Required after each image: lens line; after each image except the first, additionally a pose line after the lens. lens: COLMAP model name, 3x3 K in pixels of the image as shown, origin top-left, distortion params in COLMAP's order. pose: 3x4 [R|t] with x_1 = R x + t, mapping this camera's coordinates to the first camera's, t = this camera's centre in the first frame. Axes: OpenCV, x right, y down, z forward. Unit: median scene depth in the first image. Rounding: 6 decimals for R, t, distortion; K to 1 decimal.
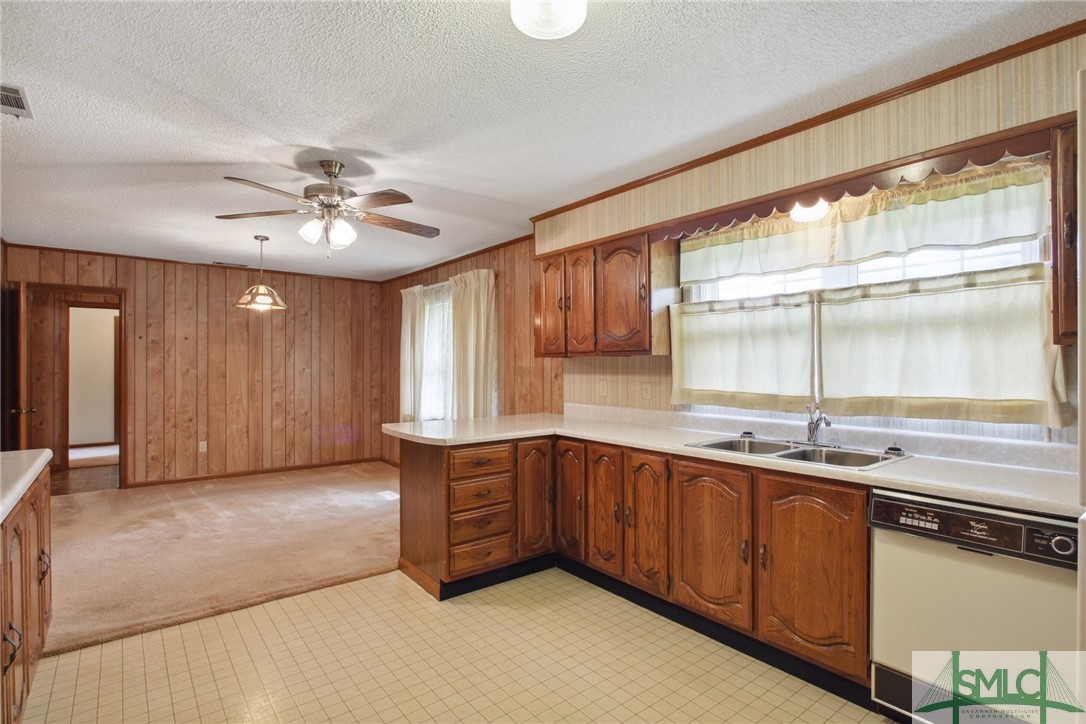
lens RADIAL K [[517.5, 0, 517.0], [0, 517.5, 361.9], [0, 0, 1]] dist [-0.009476, 0.001933]
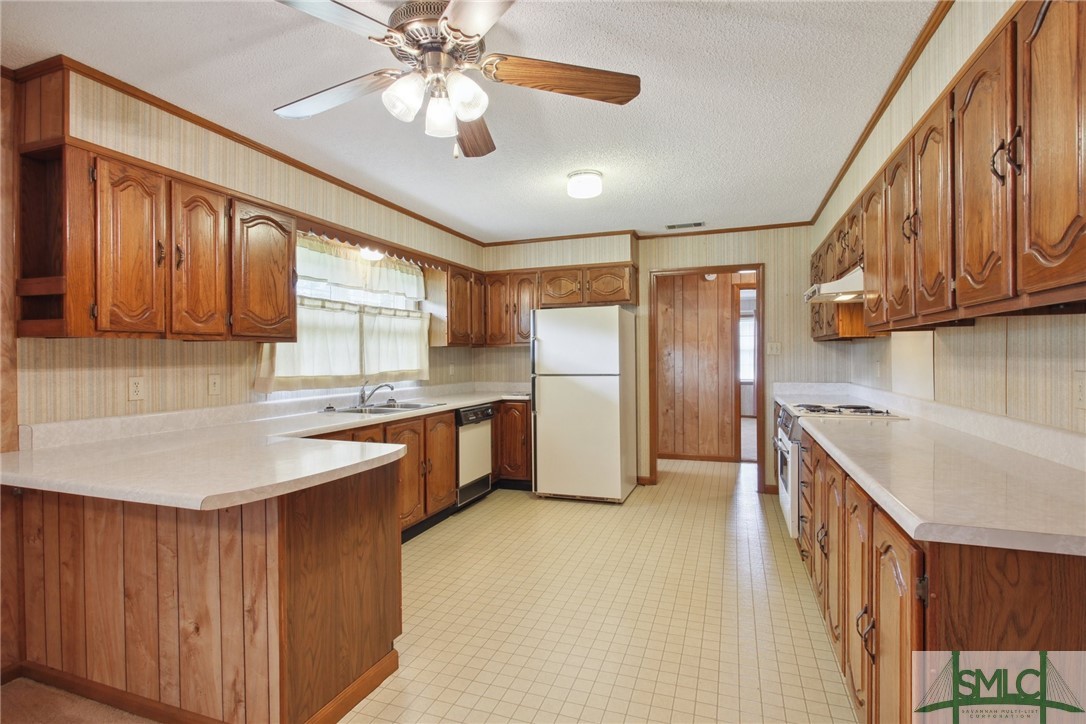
lens RADIAL K [[517.5, 0, 541.0], [0, 517.5, 365.7], [0, 0, 1]] dist [-0.009476, 0.001933]
pose [[-0.528291, -0.012816, 0.848967, -0.829238], [-0.001456, 0.999898, 0.014188, 0.015449], [-0.849062, 0.006260, -0.528256, 1.136917]]
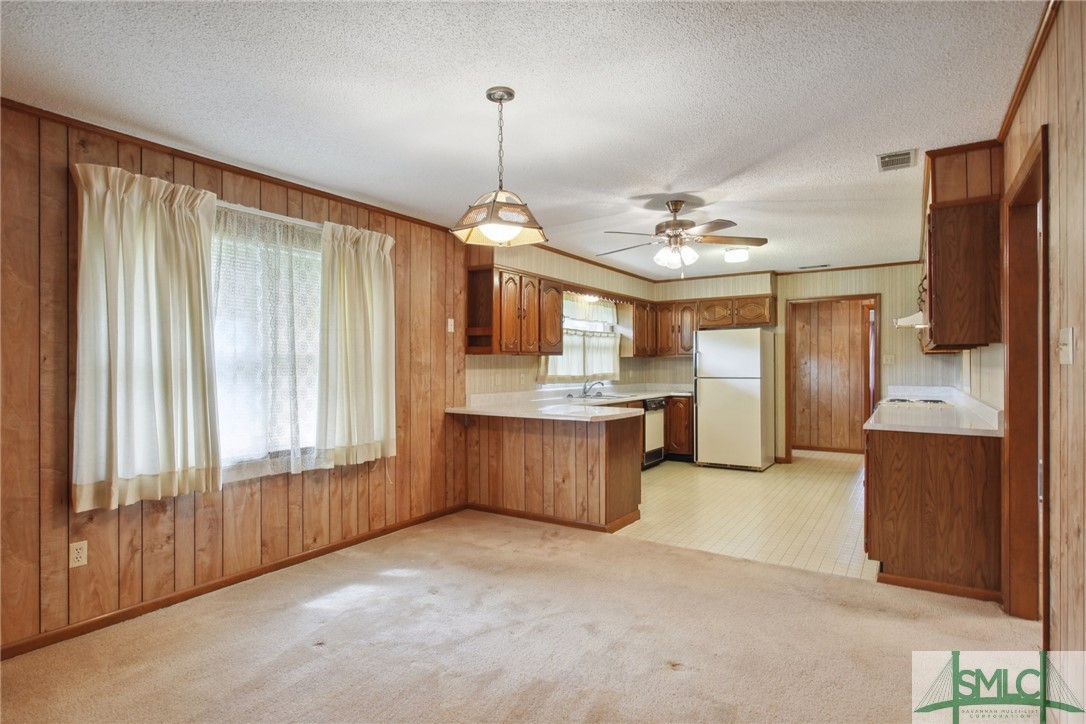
lens RADIAL K [[572.4, 0, 539.5], [0, 572.4, 368.5], [0, 0, 1]] dist [-0.003635, -0.000607]
pose [[-0.321836, -0.007238, 0.946768, -1.531743], [-0.008081, 0.999955, 0.004898, 0.019972], [-0.946761, -0.006074, -0.321880, 1.704494]]
